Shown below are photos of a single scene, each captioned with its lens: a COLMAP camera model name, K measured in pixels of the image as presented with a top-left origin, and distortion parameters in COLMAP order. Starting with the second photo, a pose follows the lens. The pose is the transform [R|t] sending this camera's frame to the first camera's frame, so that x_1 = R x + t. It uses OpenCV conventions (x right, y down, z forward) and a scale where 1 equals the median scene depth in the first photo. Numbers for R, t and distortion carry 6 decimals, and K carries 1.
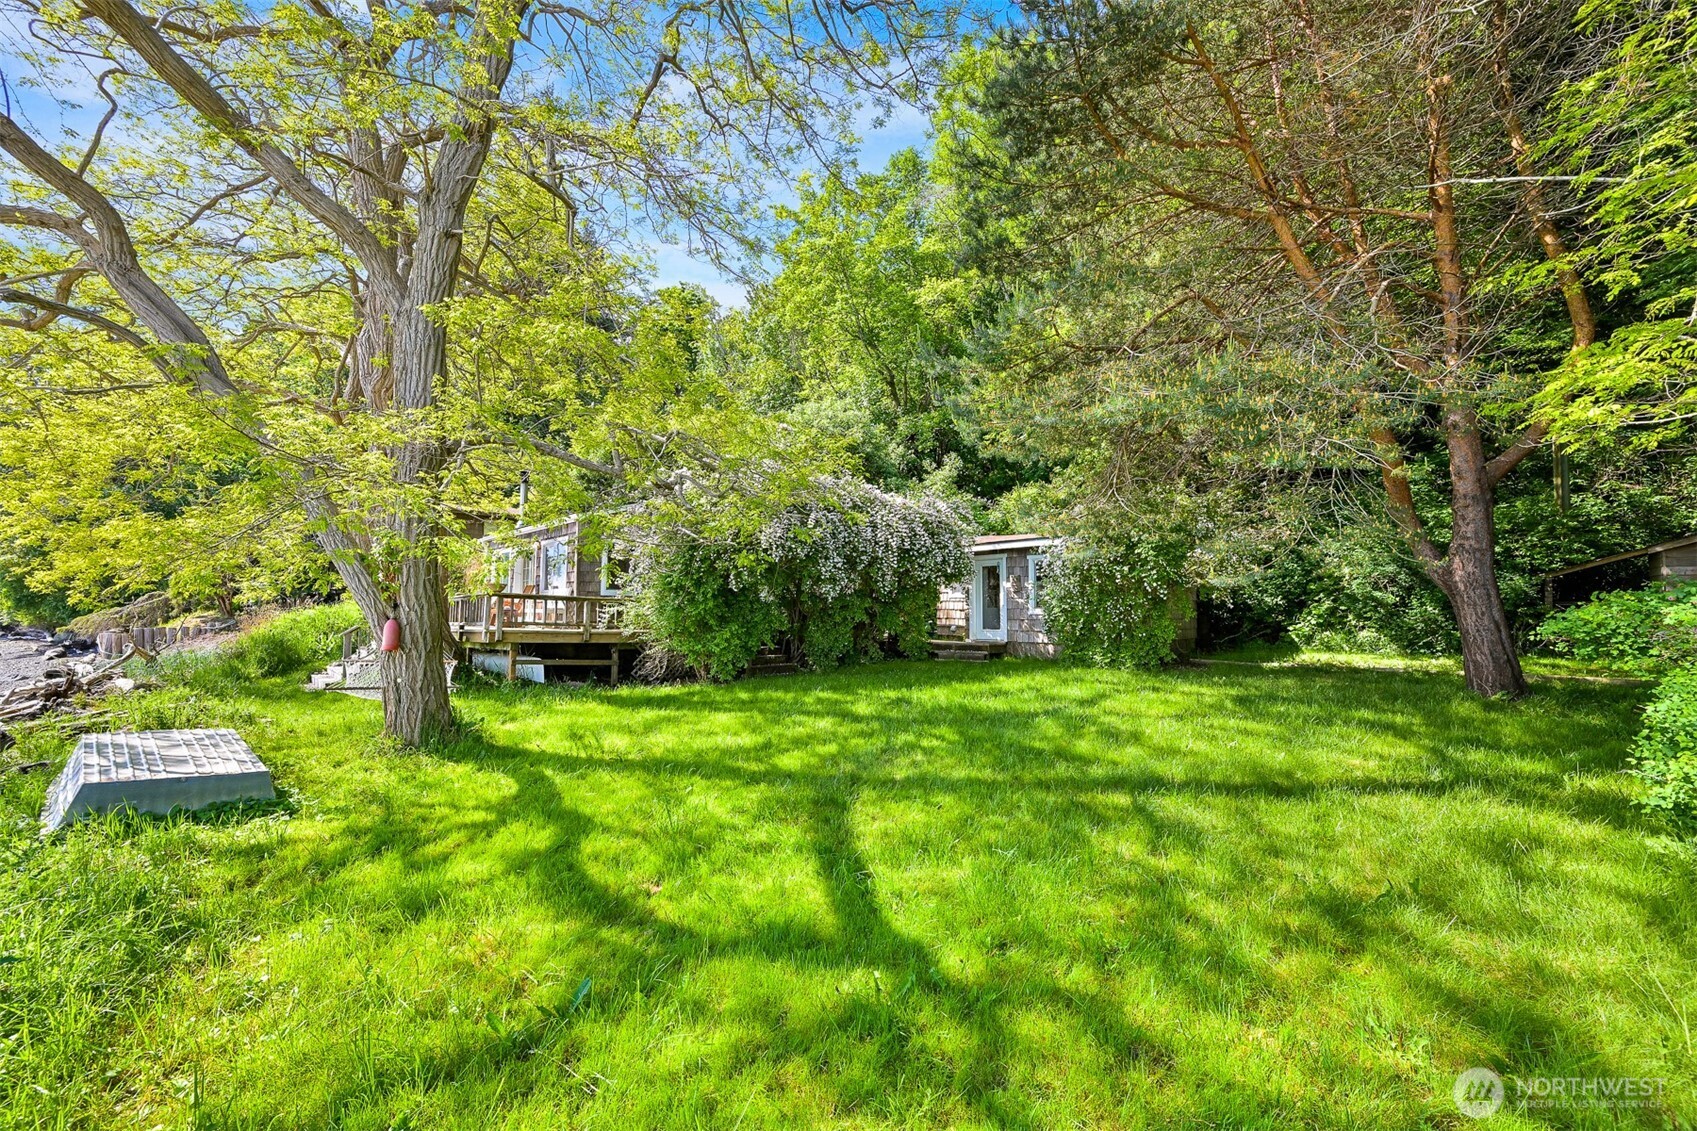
lens RADIAL K [[667.3, 0, 855.3], [0, 667.3, 566.2], [0, 0, 1]] dist [-0.001865, 0.000246]
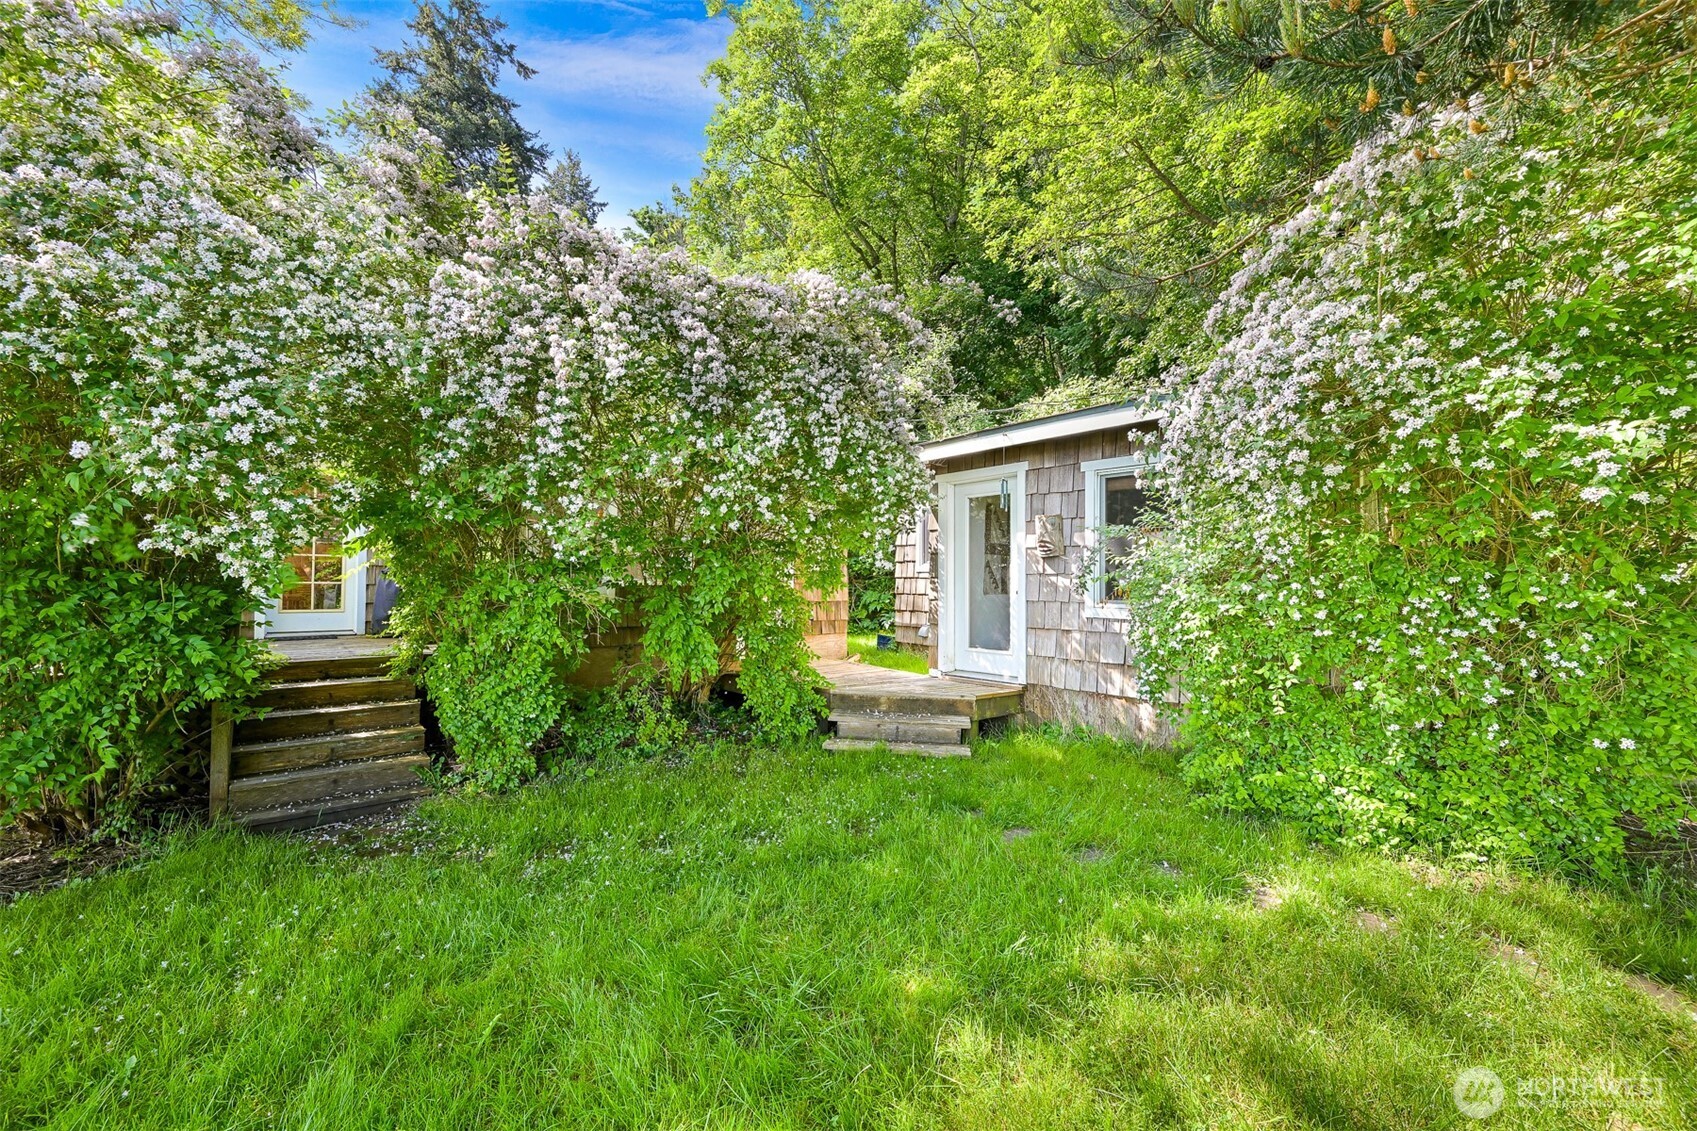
lens RADIAL K [[667.3, 0, 855.3], [0, 667.3, 566.2], [0, 0, 1]] dist [-0.001865, 0.000246]
pose [[0.998857, -0.001411, -0.047771, 0.147469], [0.003555, 0.998989, 0.044817, 0.025424], [0.047660, -0.044935, 0.997852, 0.612964]]
